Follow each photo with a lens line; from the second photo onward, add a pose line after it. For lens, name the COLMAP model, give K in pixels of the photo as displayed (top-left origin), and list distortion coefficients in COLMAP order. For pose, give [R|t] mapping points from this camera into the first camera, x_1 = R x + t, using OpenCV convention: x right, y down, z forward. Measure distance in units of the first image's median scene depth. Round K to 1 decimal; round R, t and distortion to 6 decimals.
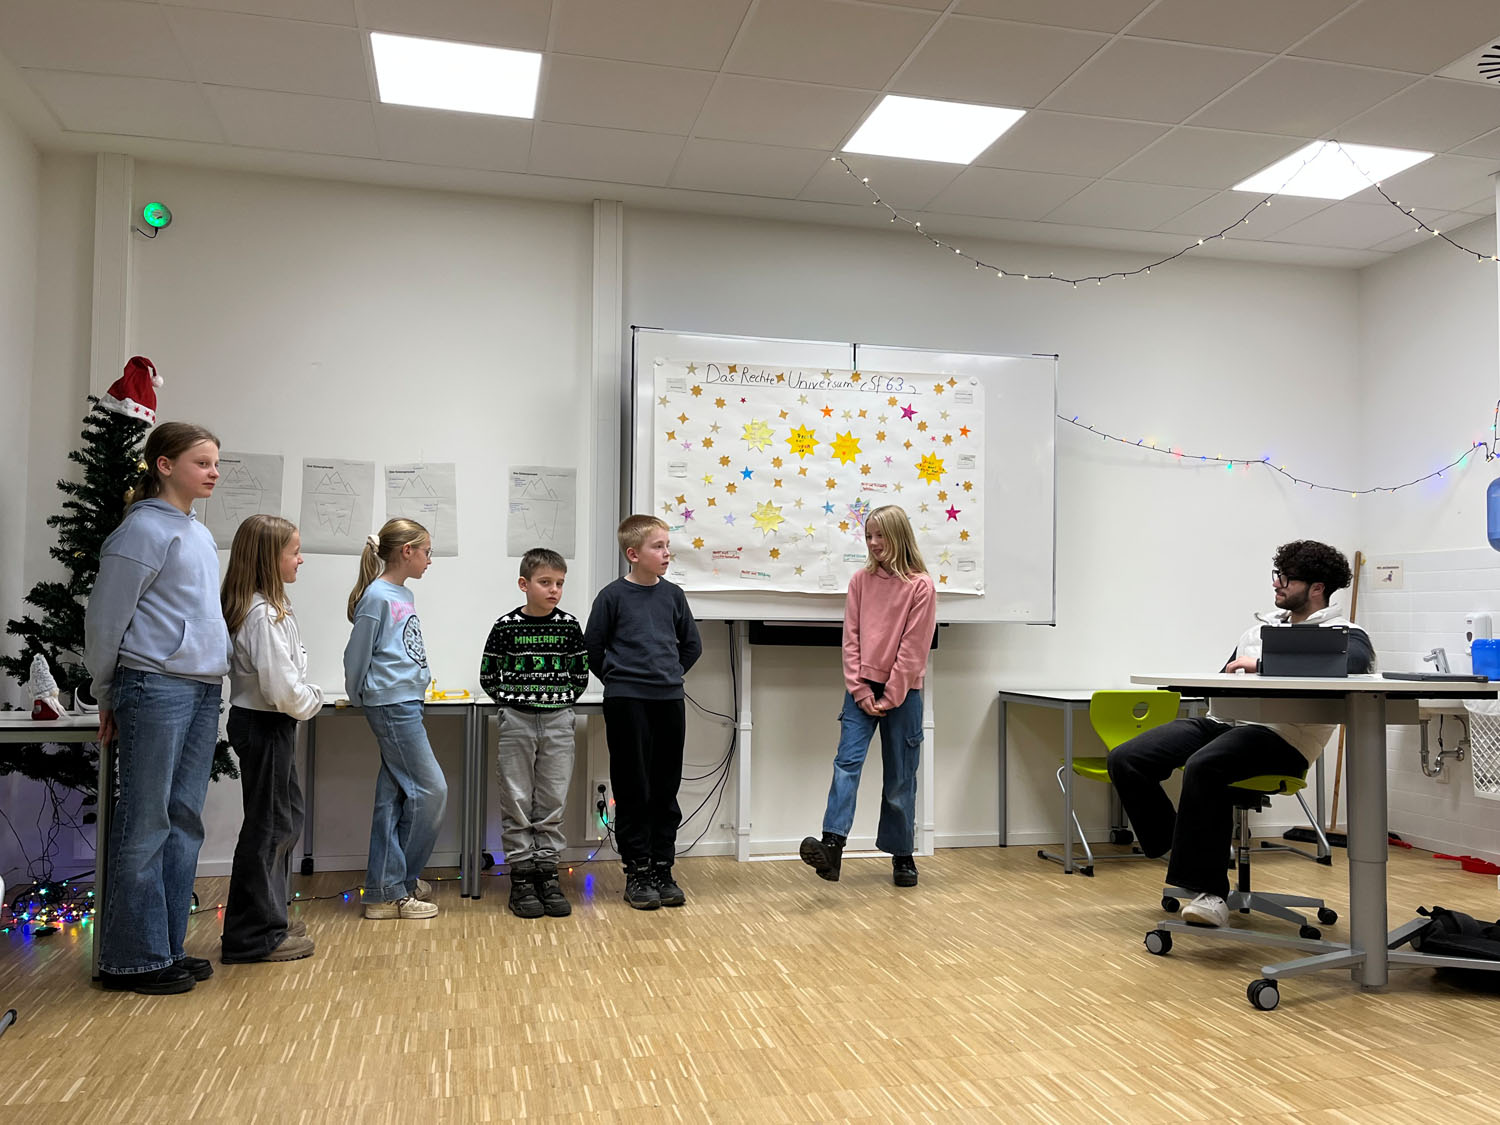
lens RADIAL K [[1266.9, 0, 752.6], [0, 1266.9, 574.0], [0, 0, 1]] dist [0.032341, -0.015913]
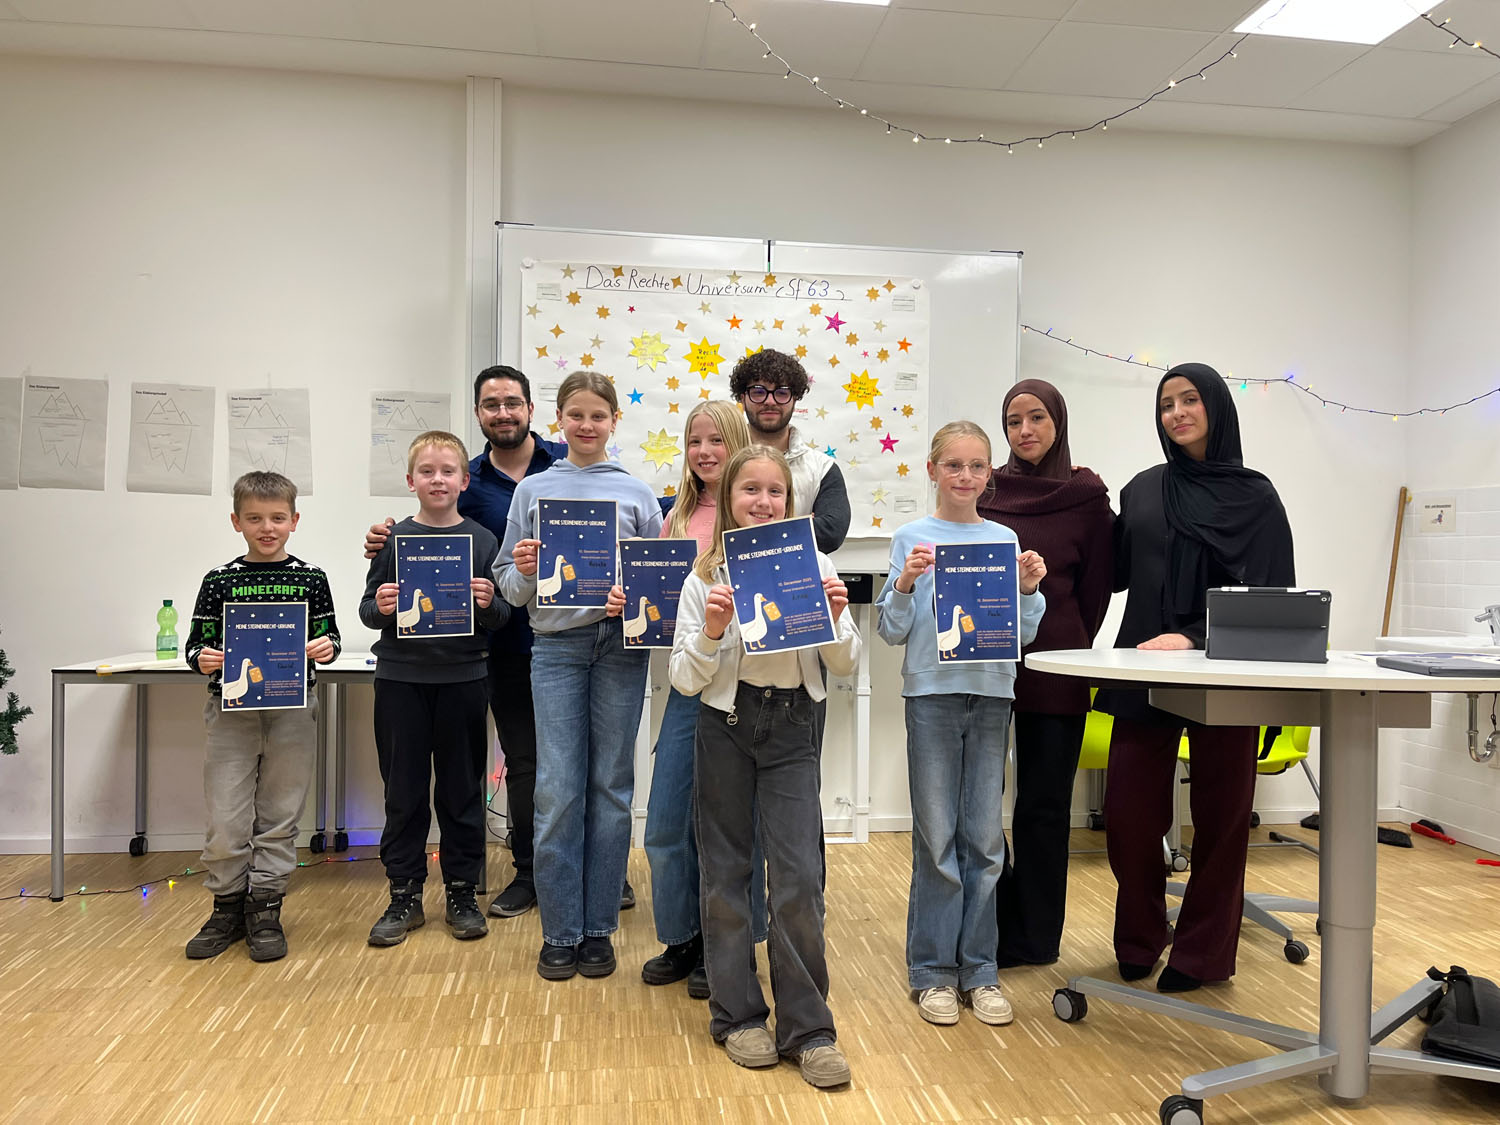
lens RADIAL K [[1164.6, 0, 759.5], [0, 1164.6, 562.6], [0, 0, 1]] dist [0.028789, -0.032189]
pose [[0.995820, 0.002709, -0.091294, 0.148967], [0.001067, 0.999147, 0.041280, -0.000711], [0.091328, -0.041205, 0.994968, 0.229823]]
